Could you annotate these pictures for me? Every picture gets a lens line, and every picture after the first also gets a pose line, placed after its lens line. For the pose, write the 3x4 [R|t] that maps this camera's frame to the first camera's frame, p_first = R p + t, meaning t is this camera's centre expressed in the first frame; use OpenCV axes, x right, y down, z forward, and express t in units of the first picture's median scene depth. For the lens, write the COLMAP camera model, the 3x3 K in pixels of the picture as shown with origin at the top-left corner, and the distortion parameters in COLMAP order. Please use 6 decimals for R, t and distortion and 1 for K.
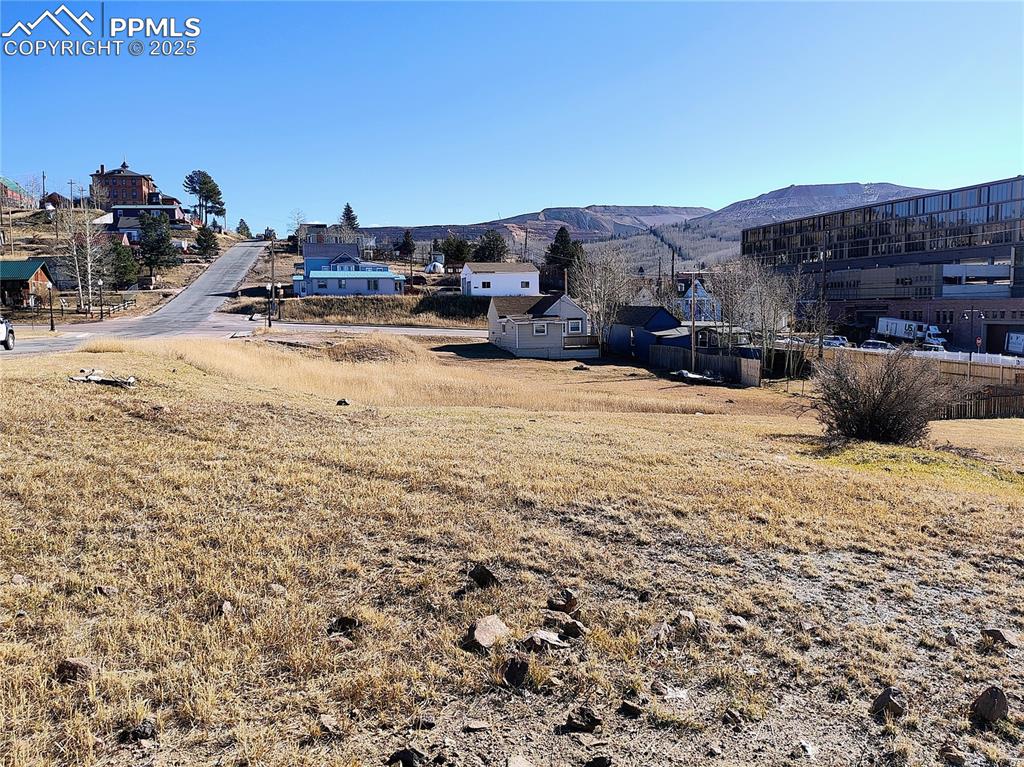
lens RADIAL K [[786.1, 0, 512.0], [0, 786.1, 385.0], [0, 0, 1]] dist [0.032028, -0.076225]
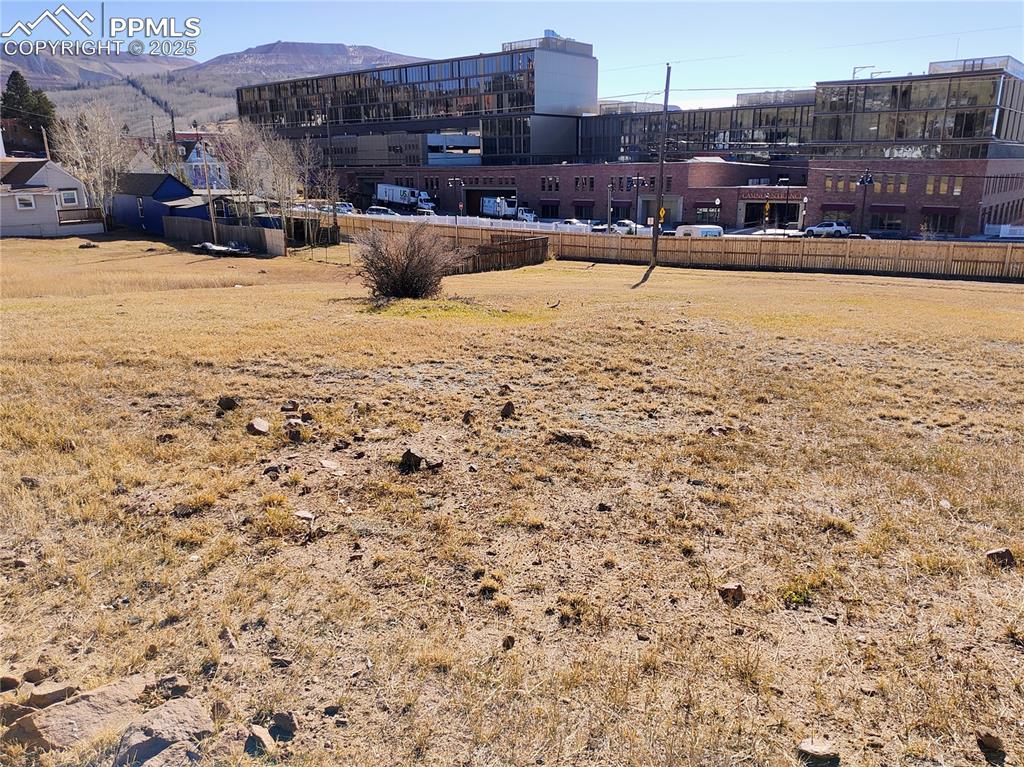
lens RADIAL K [[786.1, 0, 509.2], [0, 786.1, 390.2], [0, 0, 1]] dist [0.032028, -0.076225]
pose [[0.826498, -0.146610, 0.543514, -0.031063], [0.050799, 0.980976, 0.187364, -0.003433], [-0.560643, -0.127246, 0.818222, -0.042969]]
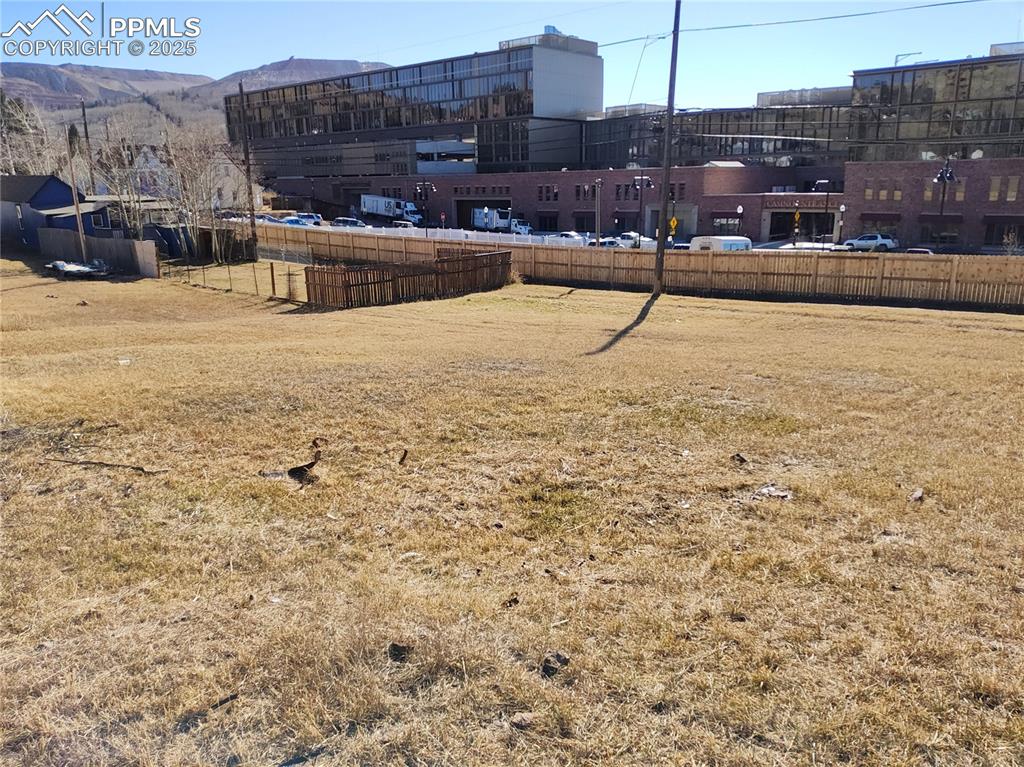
lens RADIAL K [[786.1, 0, 521.8], [0, 786.1, 394.4], [0, 0, 1]] dist [0.032028, -0.076225]
pose [[0.827423, -0.139608, 0.543949, 0.141699], [0.052011, 0.983494, 0.173304, -0.000890], [-0.559165, -0.115104, 0.821027, 0.125281]]
